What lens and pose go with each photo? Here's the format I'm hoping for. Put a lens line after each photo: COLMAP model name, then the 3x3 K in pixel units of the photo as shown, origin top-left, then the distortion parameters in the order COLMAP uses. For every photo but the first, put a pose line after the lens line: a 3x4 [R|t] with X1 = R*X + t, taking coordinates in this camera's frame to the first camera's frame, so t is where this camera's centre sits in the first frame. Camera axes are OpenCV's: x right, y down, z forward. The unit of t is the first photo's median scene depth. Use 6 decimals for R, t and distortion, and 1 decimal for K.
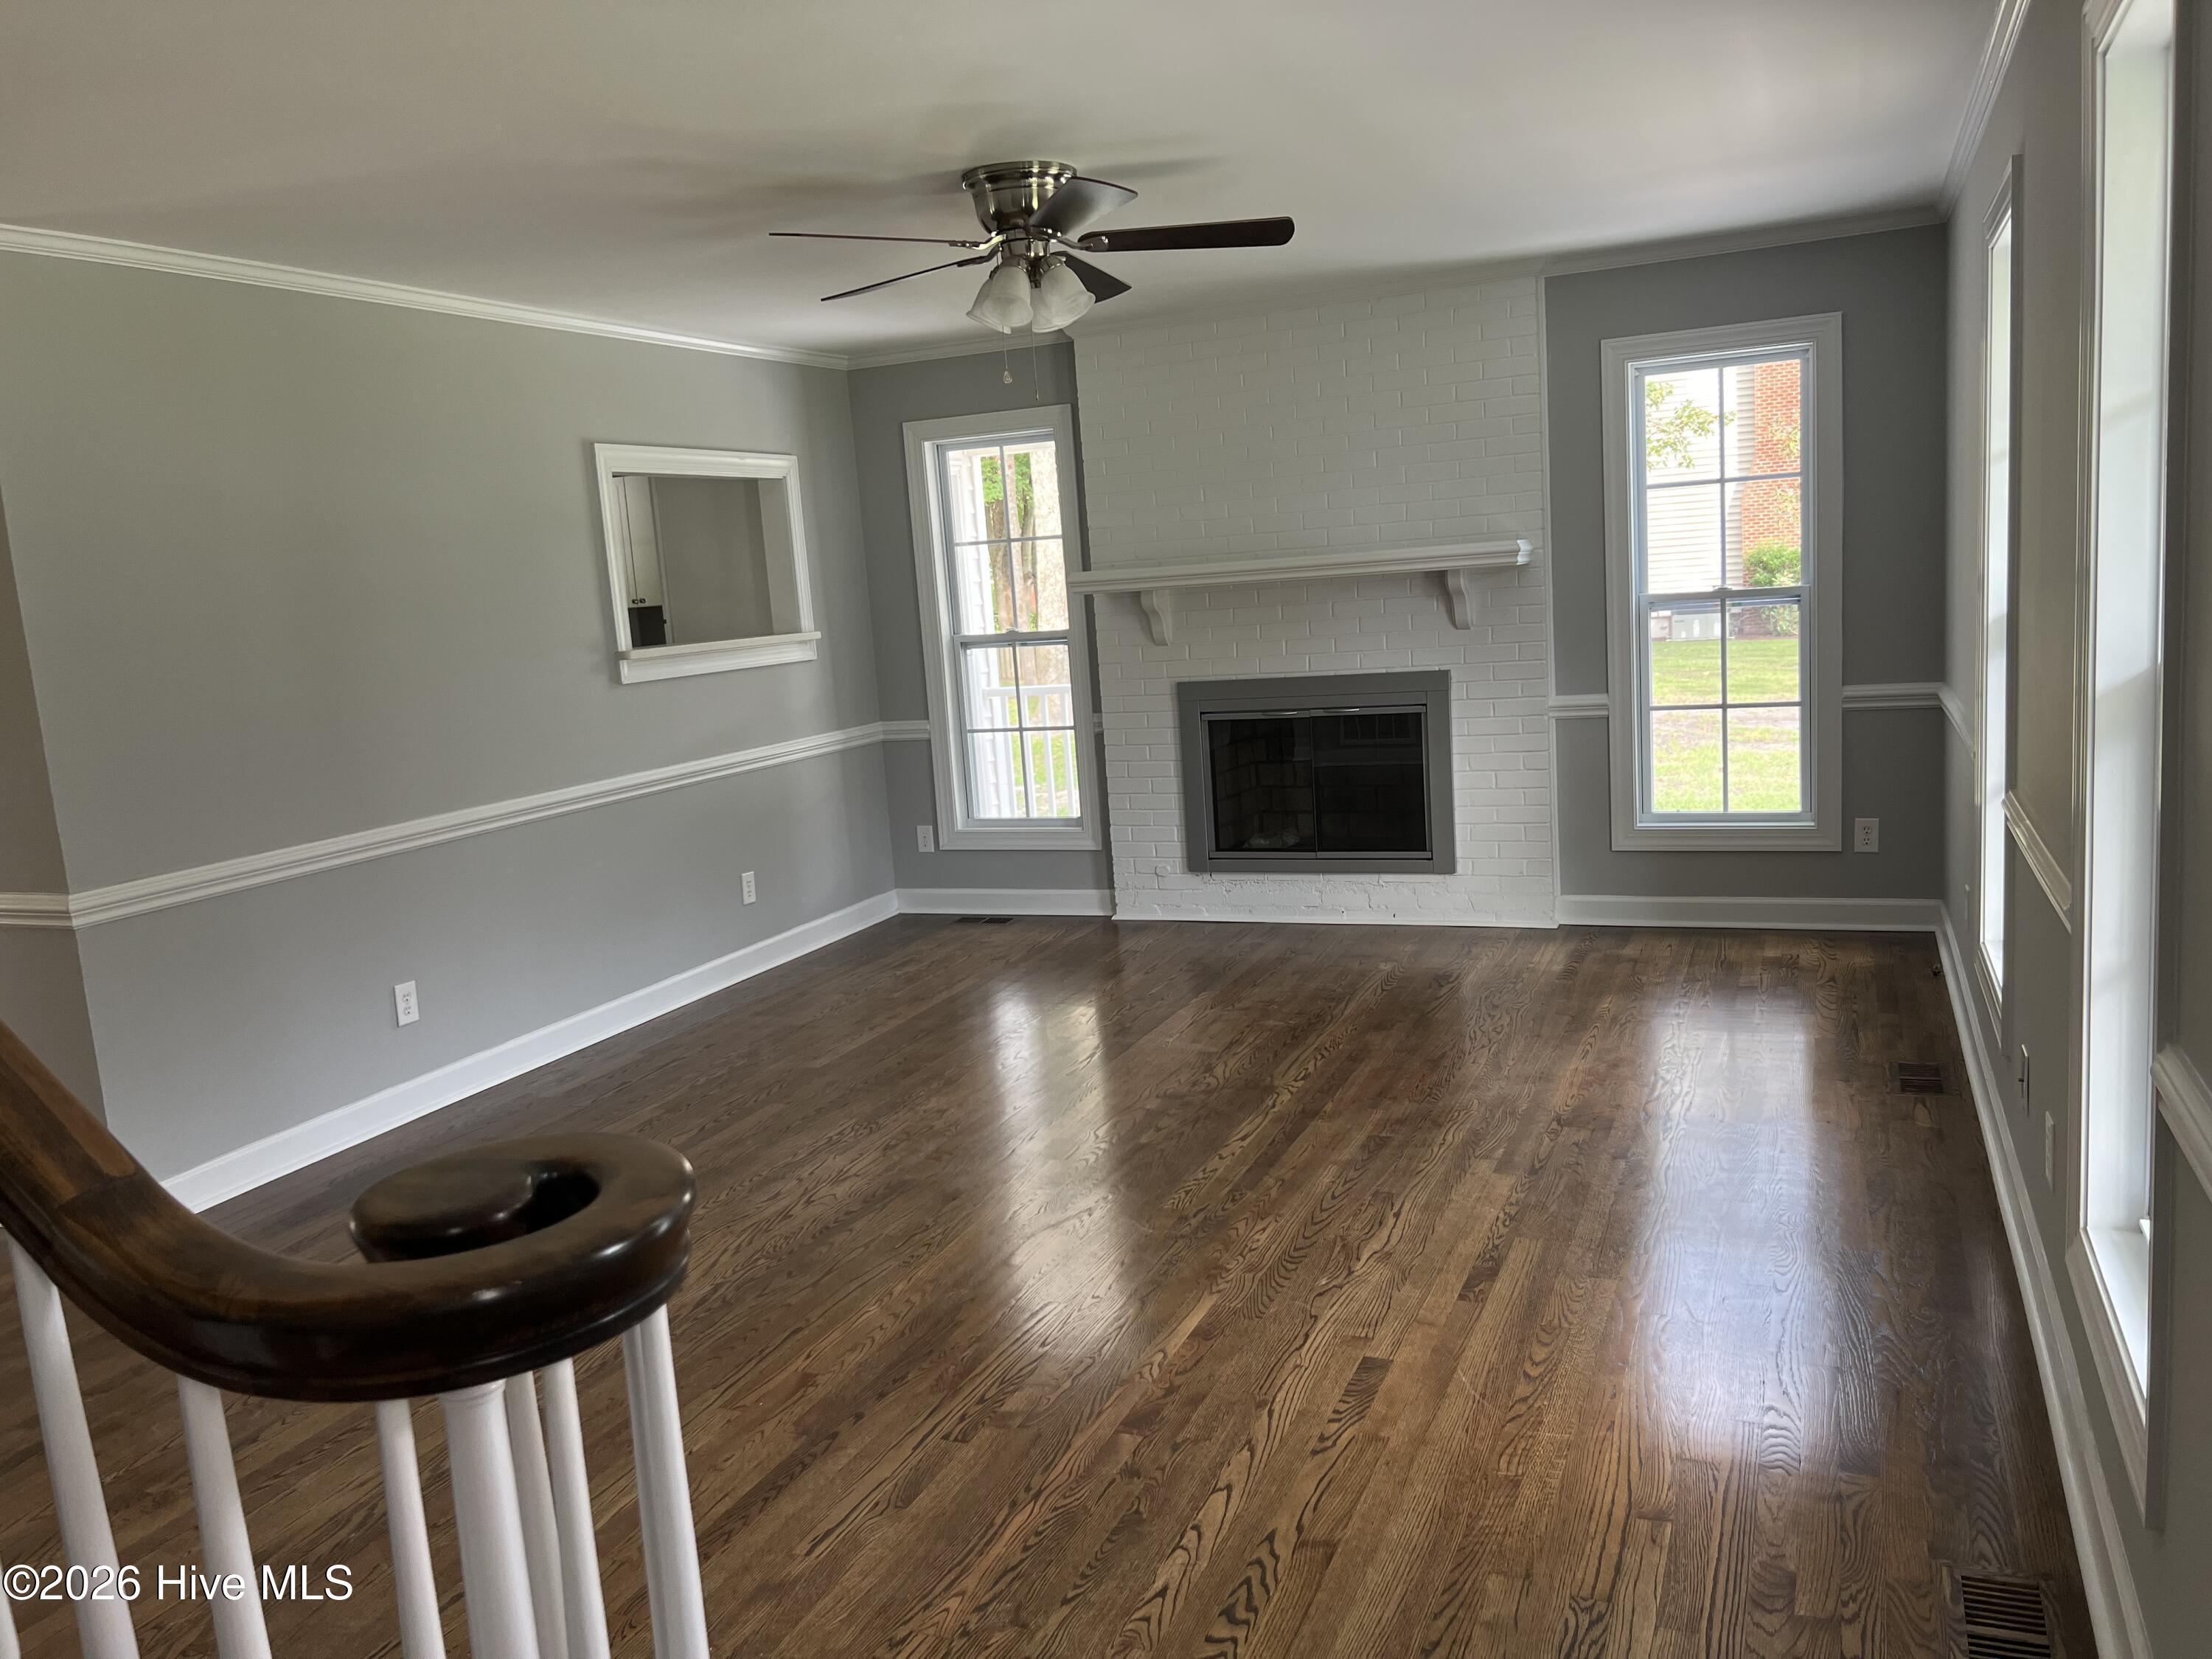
lens RADIAL K [[1681.5, 0, 1115.9], [0, 1681.5, 816.0], [0, 0, 1]] dist [0.052337, -0.036685]
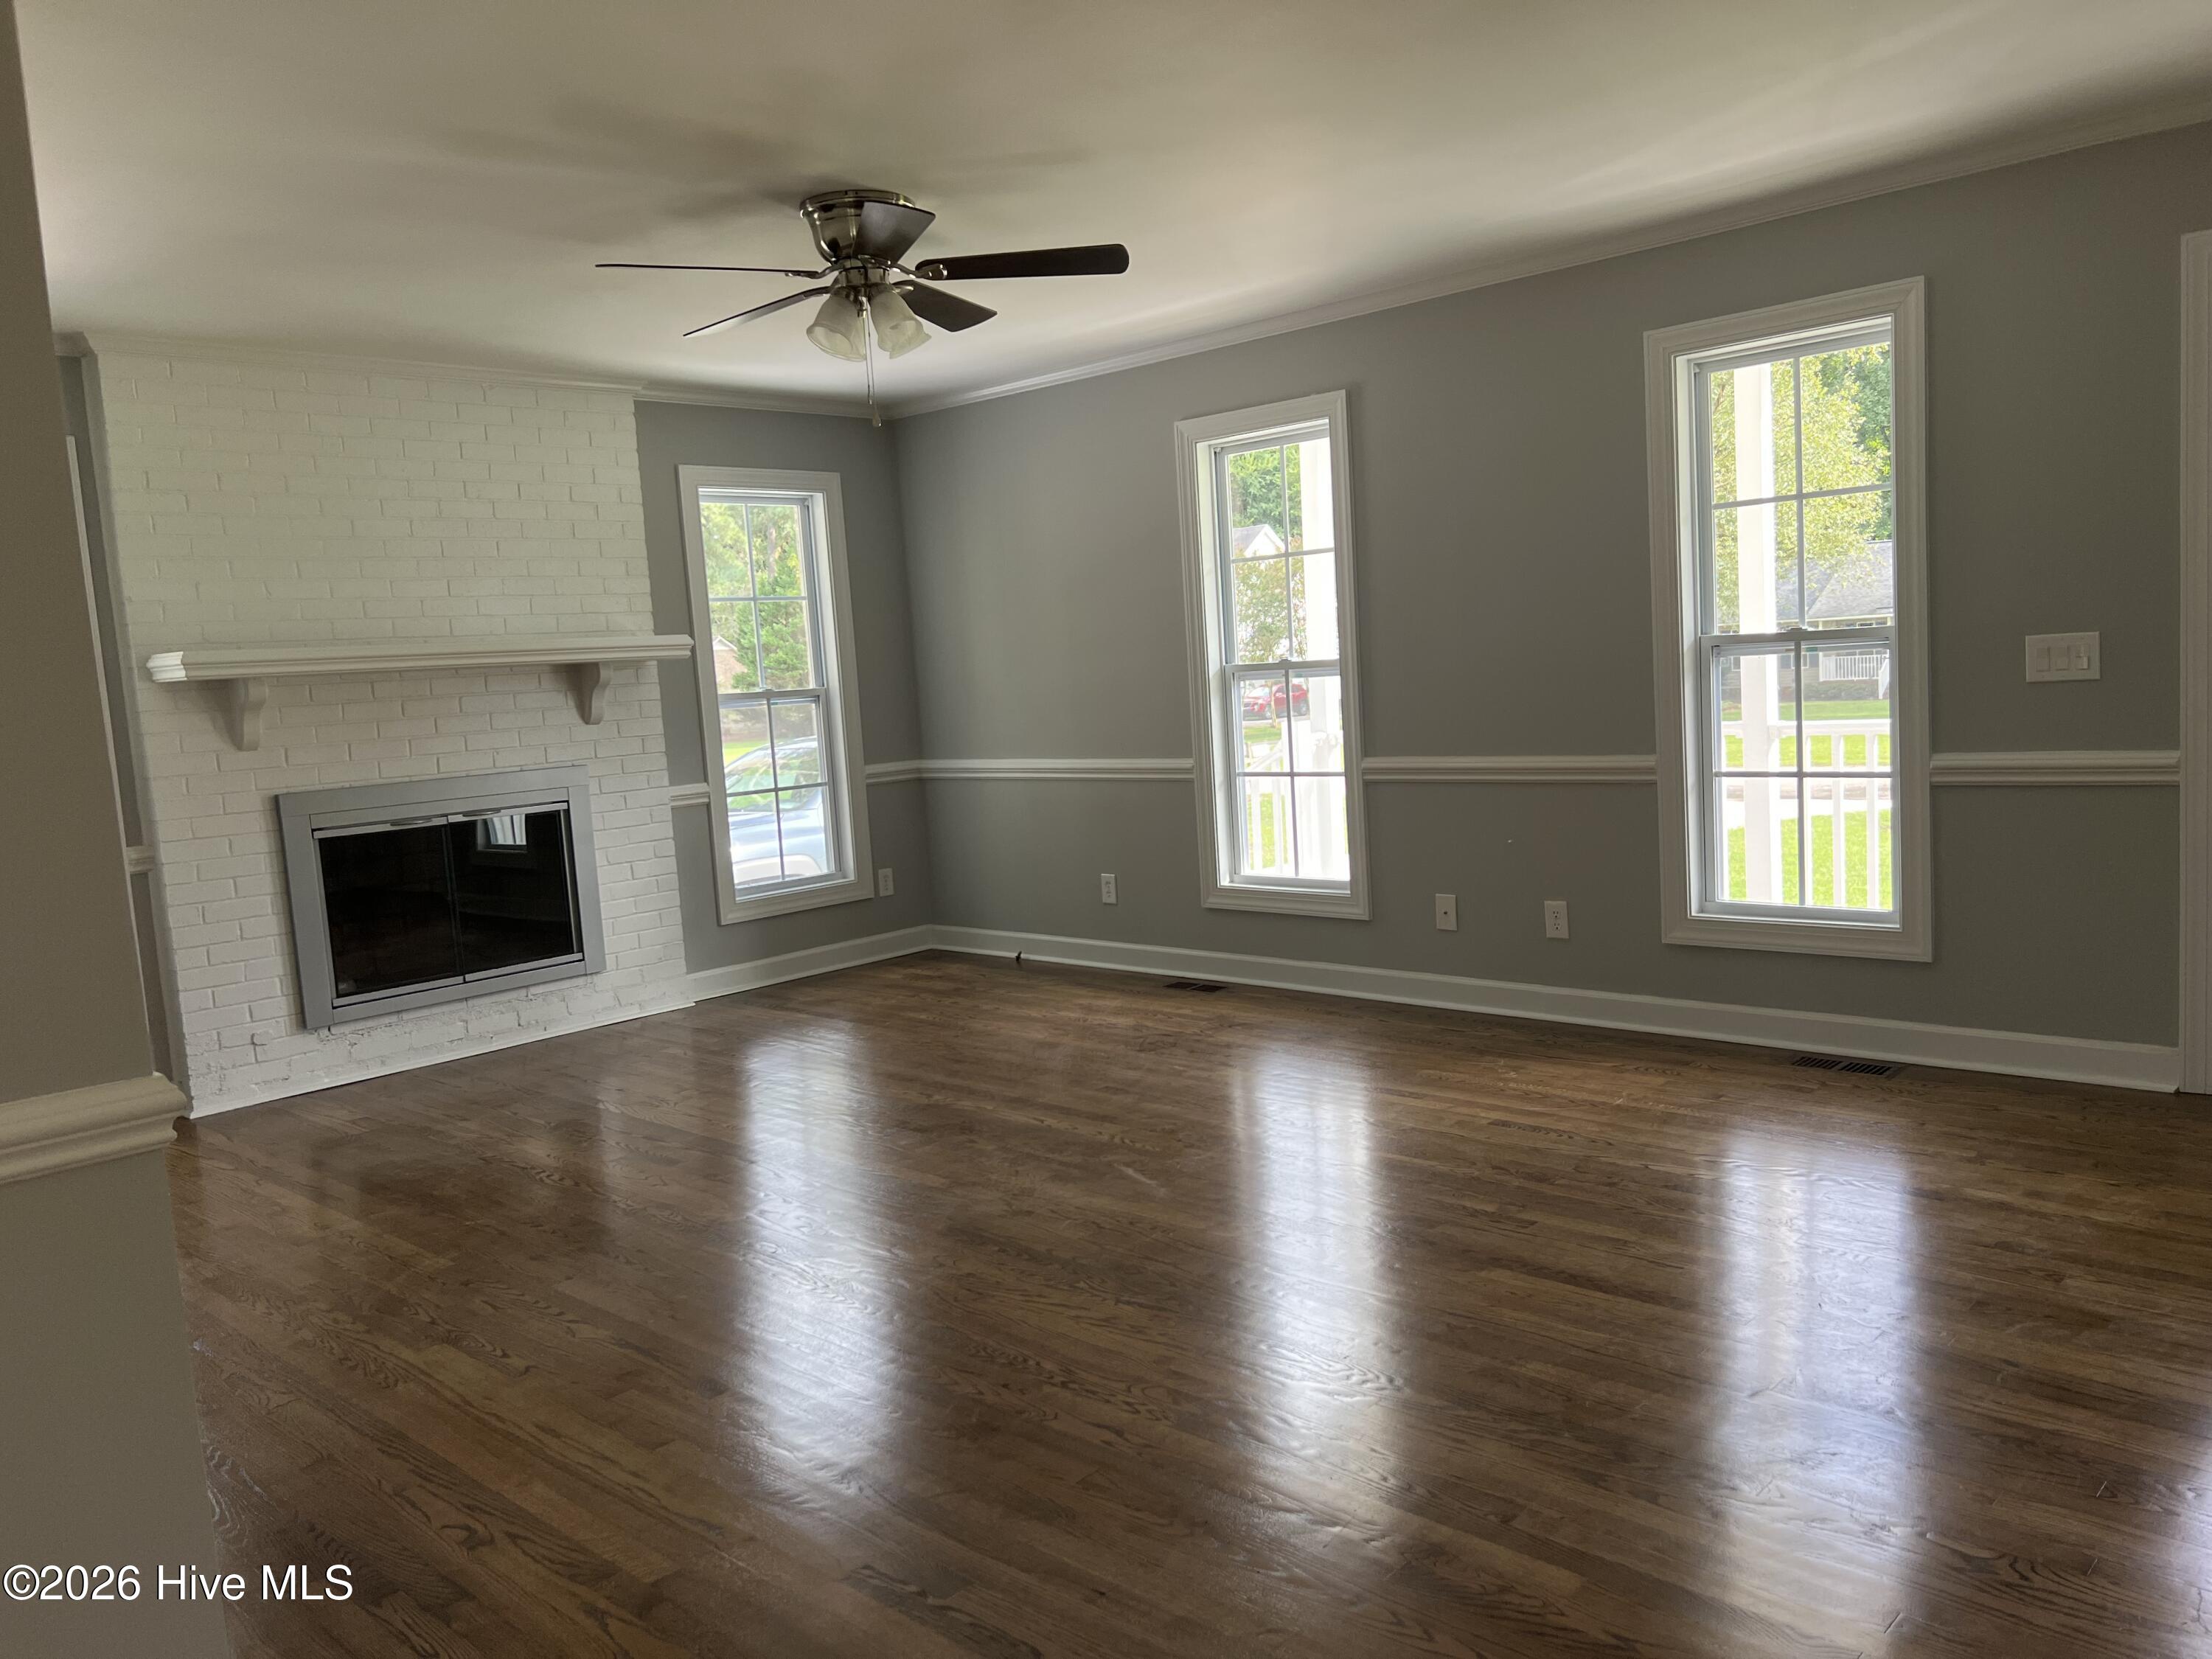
lens RADIAL K [[1681.5, 0, 1126.9], [0, 1681.5, 843.2], [0, 0, 1]] dist [0.052337, -0.036685]
pose [[0.345885, -0.054289, 0.936705, -0.632853], [0.177219, 0.984136, -0.008402, 0.023997], [-0.921389, 0.168908, 0.350019, 0.373396]]
